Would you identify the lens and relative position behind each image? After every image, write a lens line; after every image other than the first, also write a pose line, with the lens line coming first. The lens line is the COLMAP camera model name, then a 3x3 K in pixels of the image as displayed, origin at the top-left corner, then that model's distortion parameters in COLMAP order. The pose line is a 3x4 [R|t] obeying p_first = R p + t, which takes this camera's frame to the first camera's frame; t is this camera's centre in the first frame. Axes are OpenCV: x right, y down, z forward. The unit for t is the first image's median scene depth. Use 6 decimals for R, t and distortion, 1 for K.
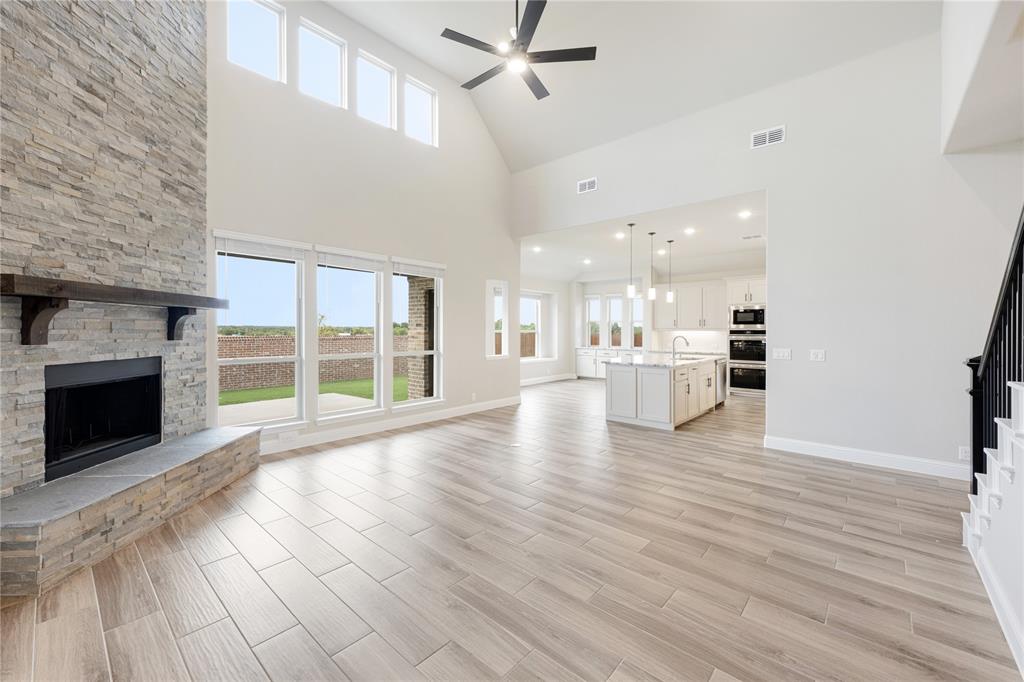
lens RADIAL K [[417.9, 0, 511.2], [0, 417.9, 329.6], [0, 0, 1]] dist [-0.001157, -0.000439]
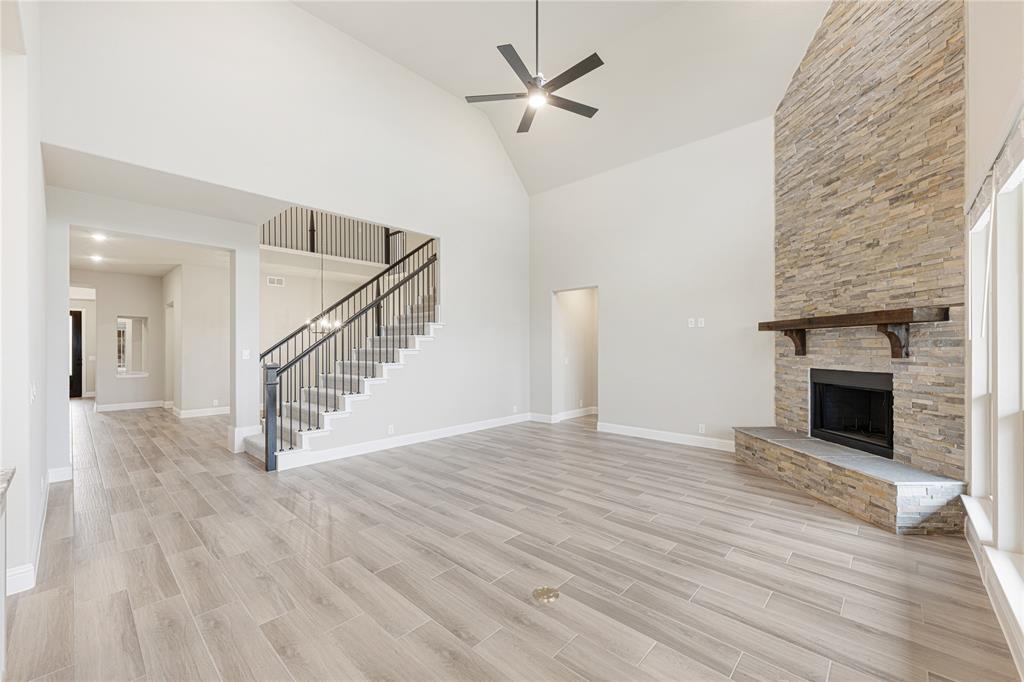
lens RADIAL K [[415.8, 0, 513.9], [0, 415.8, 348.0], [0, 0, 1]] dist [0.000525, 0.000042]
pose [[-0.999746, 0.000406, 0.022547, 0.049672], [0.000376, 0.999999, -0.001350, 0.003355], [-0.022548, -0.001341, -0.999745, 2.047827]]
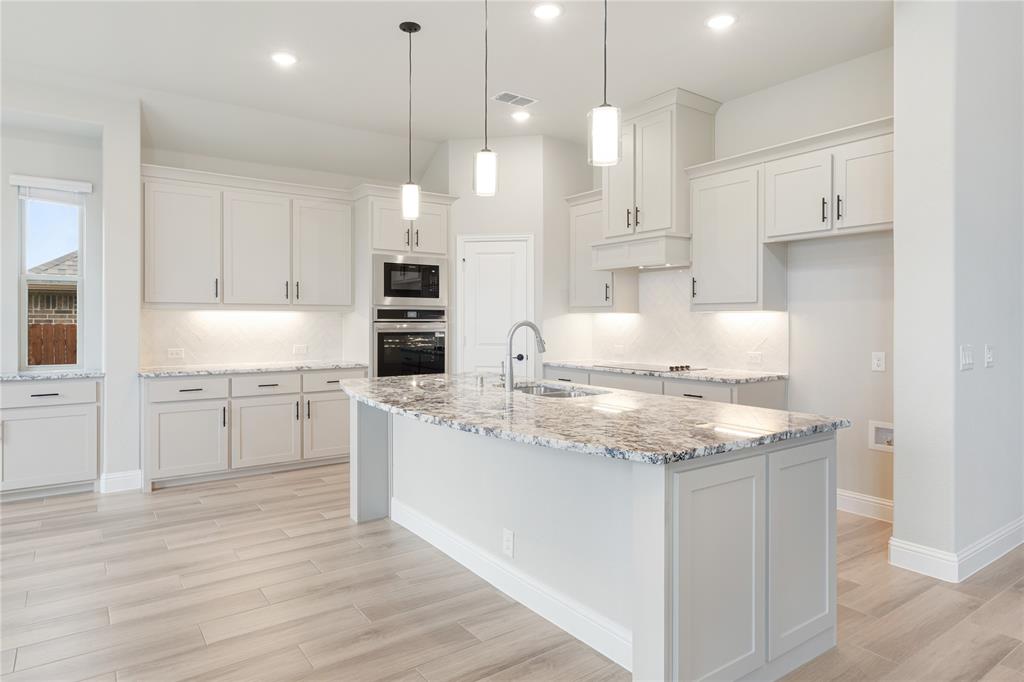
lens RADIAL K [[612.0, 0, 501.4], [0, 612.0, 320.8], [0, 0, 1]] dist [-0.000079, 0.000174]
pose [[0.239810, -0.002296, 0.970817, -0.132217], [-0.003303, 0.999989, 0.003181, 0.026239], [-0.970814, -0.003969, 0.239800, 1.797376]]
